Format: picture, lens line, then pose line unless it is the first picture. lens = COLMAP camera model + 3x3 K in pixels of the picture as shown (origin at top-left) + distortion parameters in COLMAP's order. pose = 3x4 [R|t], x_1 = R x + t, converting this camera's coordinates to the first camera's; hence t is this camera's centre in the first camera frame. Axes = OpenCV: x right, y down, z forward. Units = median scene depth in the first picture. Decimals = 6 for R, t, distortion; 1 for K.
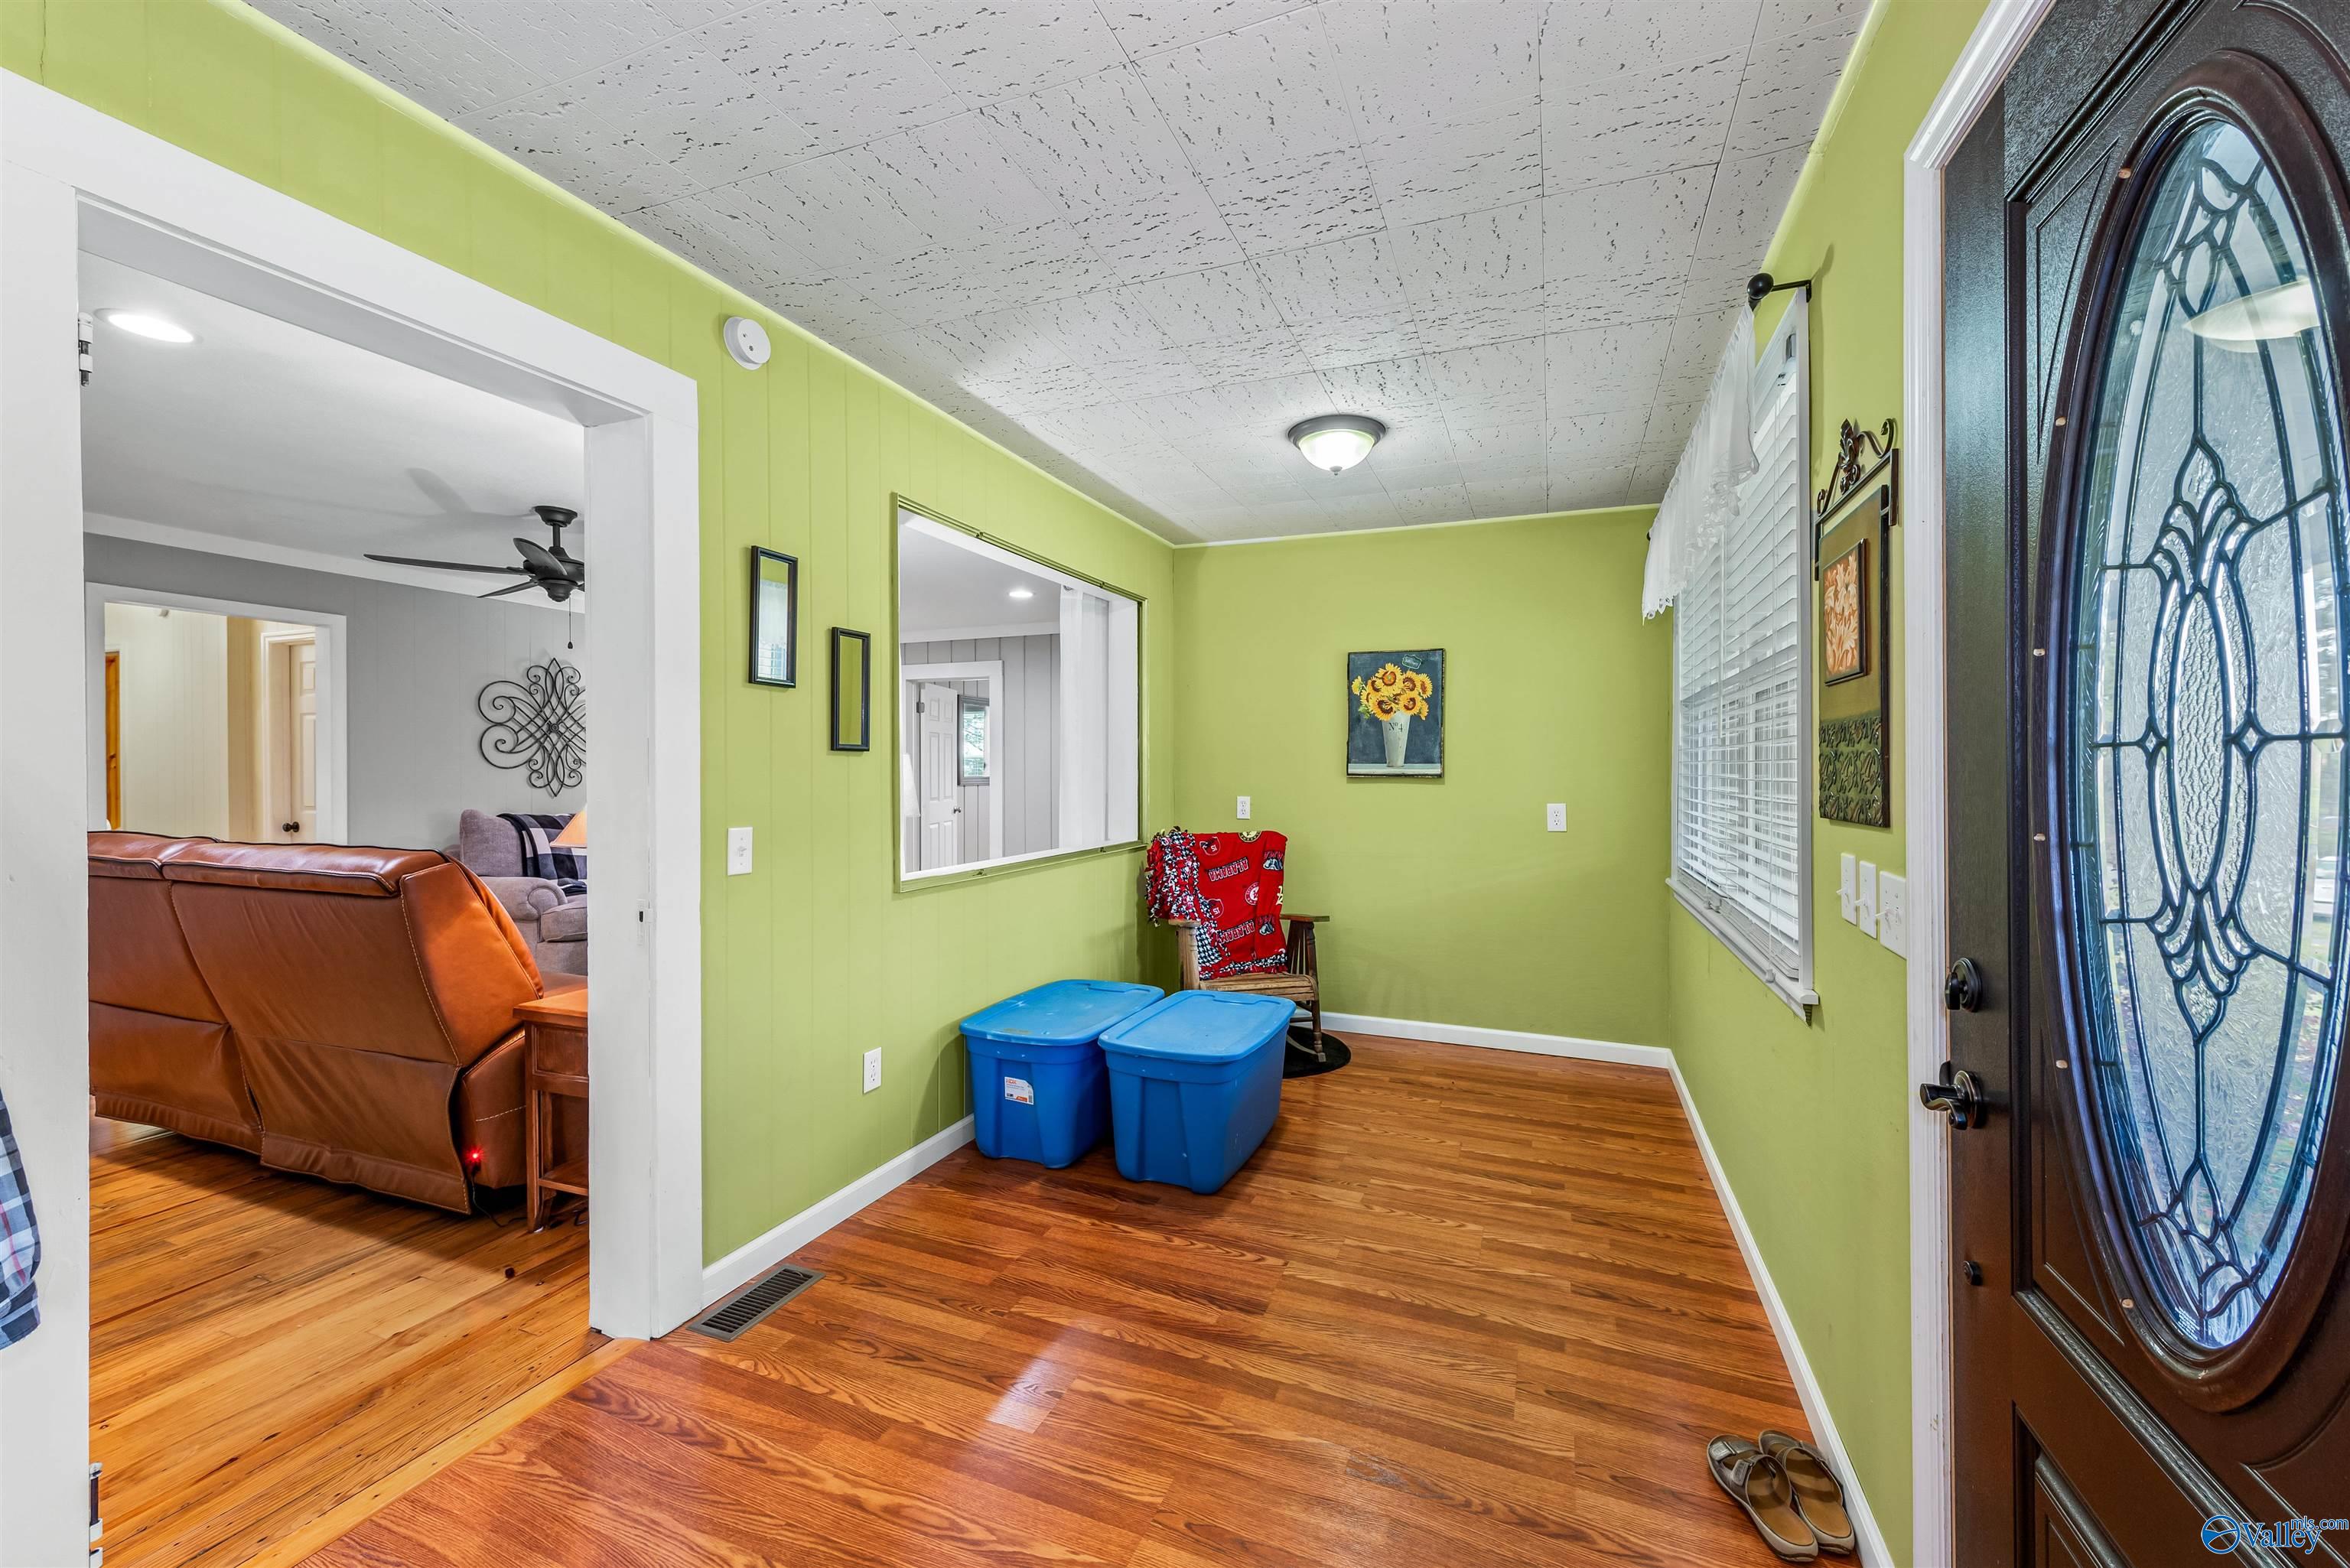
lens RADIAL K [[910.3, 0, 1199.9], [0, 910.3, 770.9], [0, 0, 1]] dist [0.007155, -0.002266]
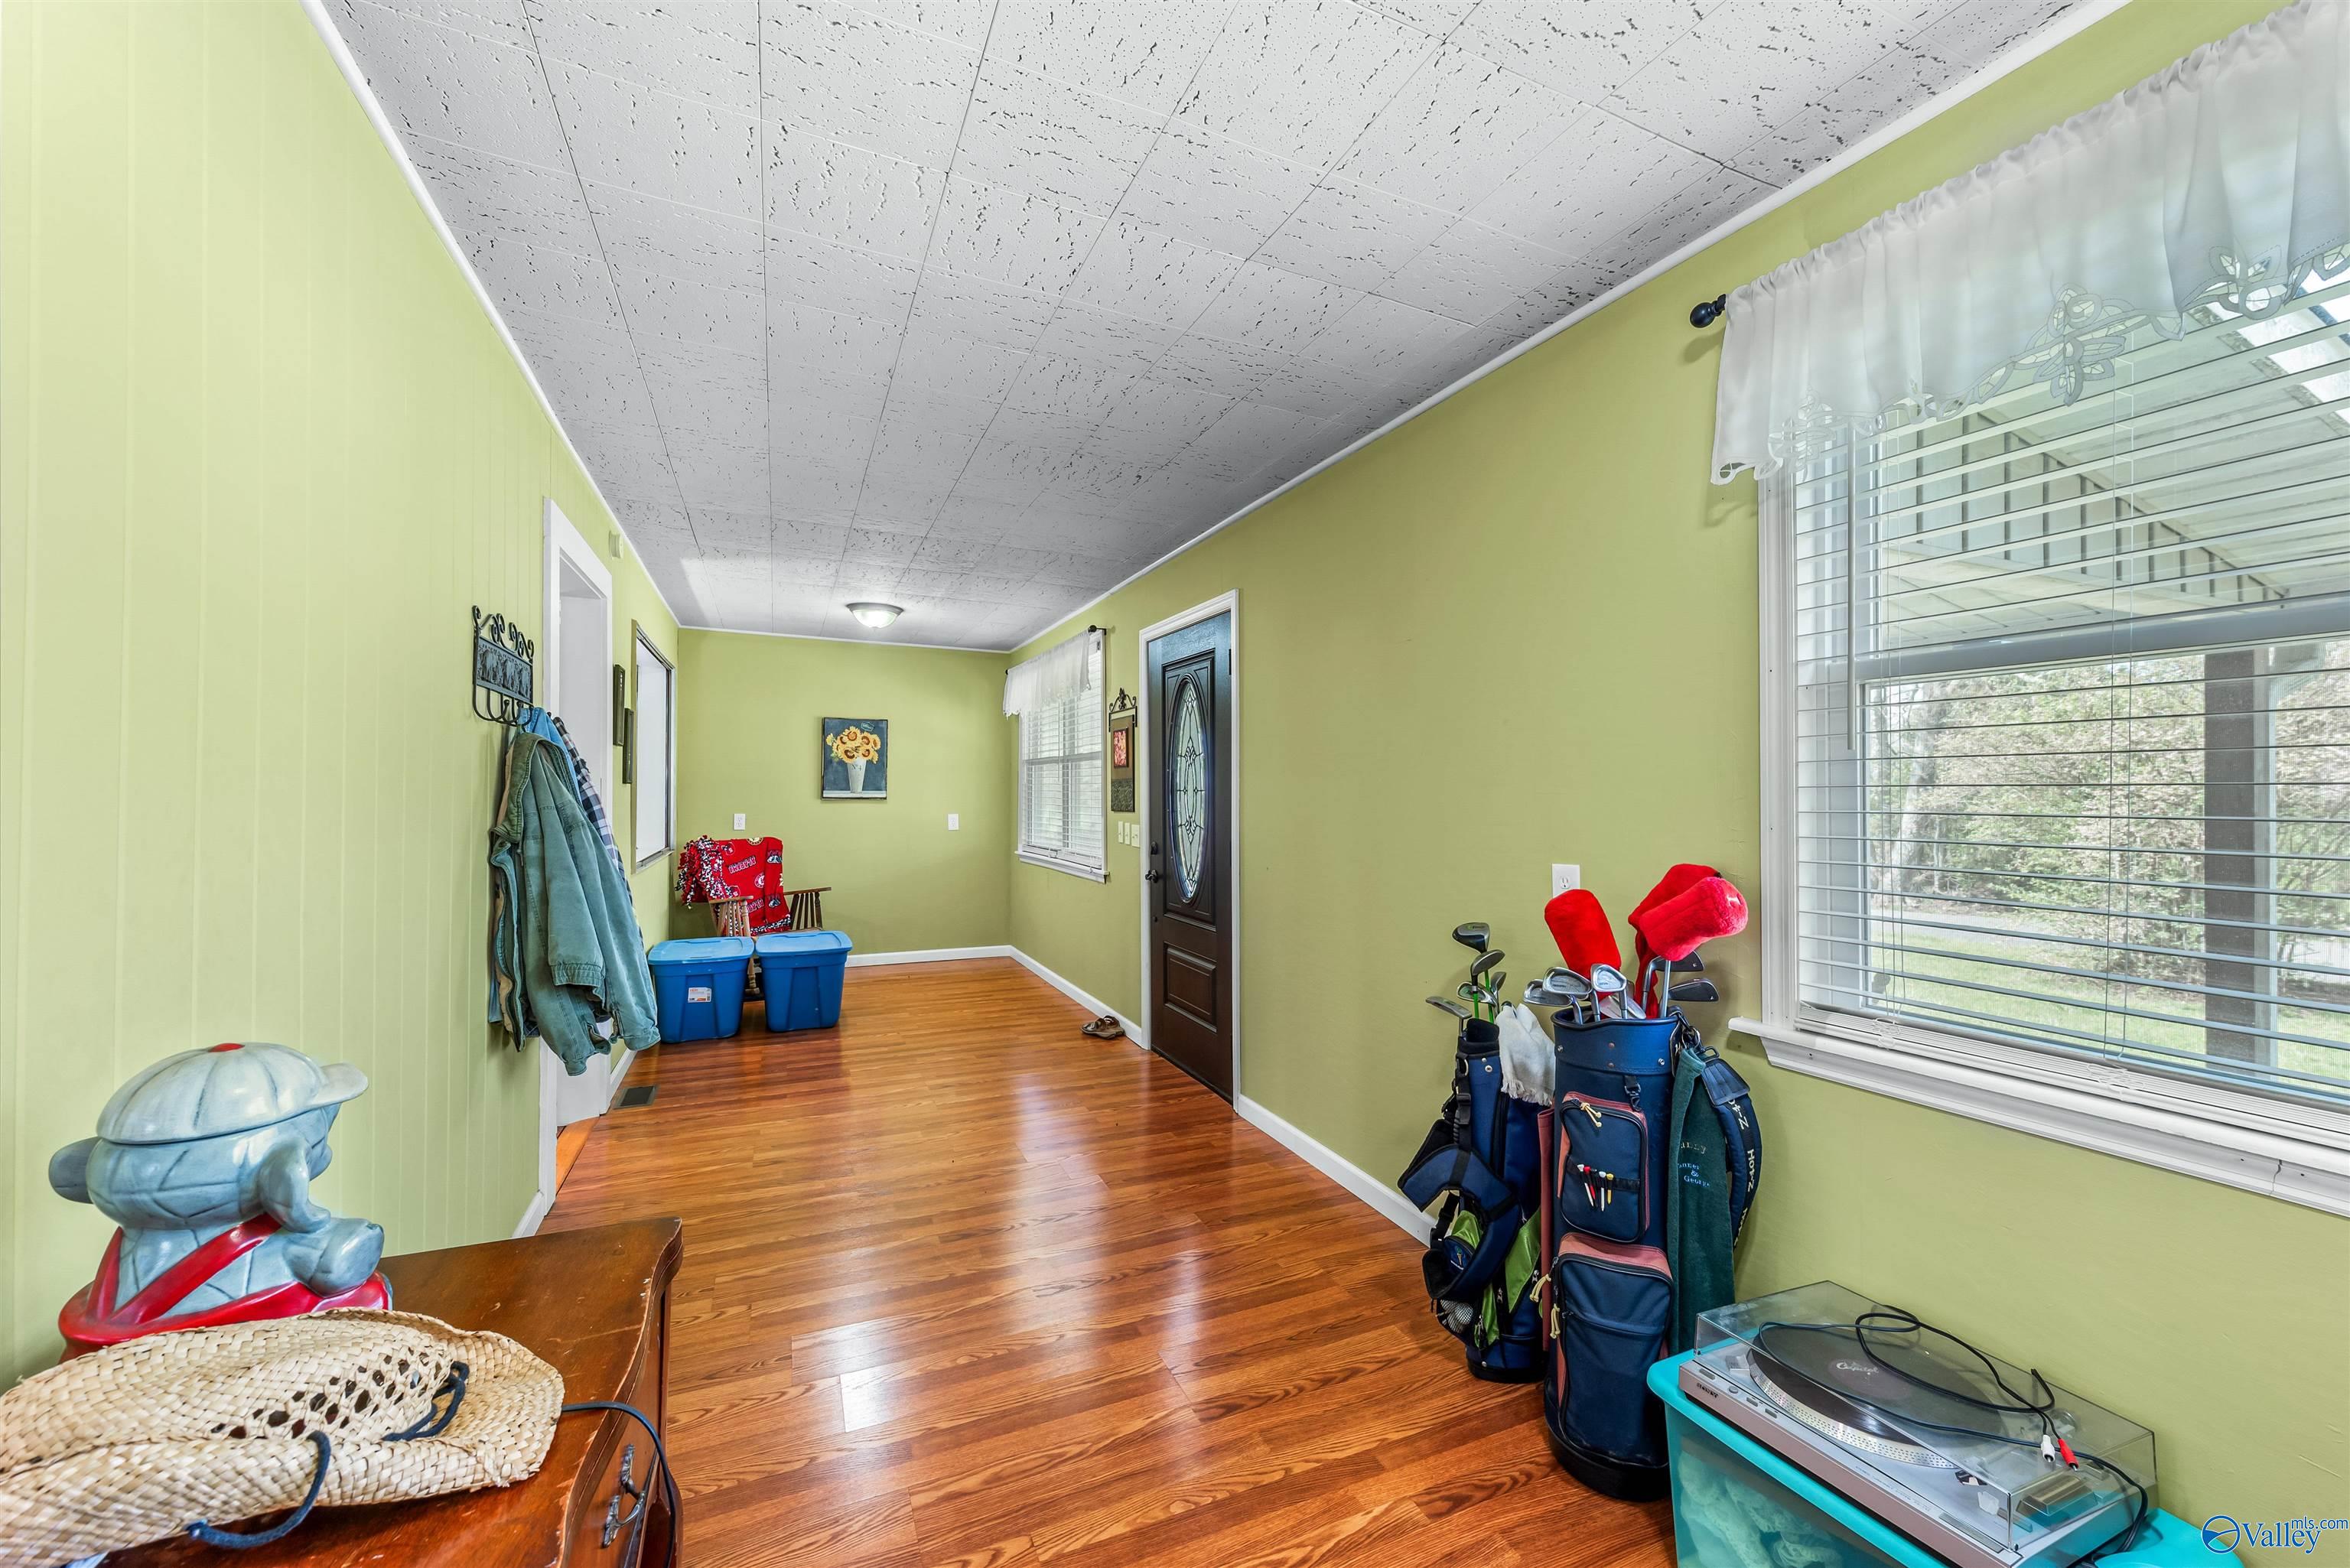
lens RADIAL K [[910.3, 0, 1178.1], [0, 910.3, 787.7], [0, 0, 1]] dist [0.007155, -0.002266]
pose [[0.706551, 0.002533, 0.707658, -0.606683], [0.002226, 0.999981, -0.005803, -0.003267], [-0.707659, 0.005675, 0.706532, -0.602812]]
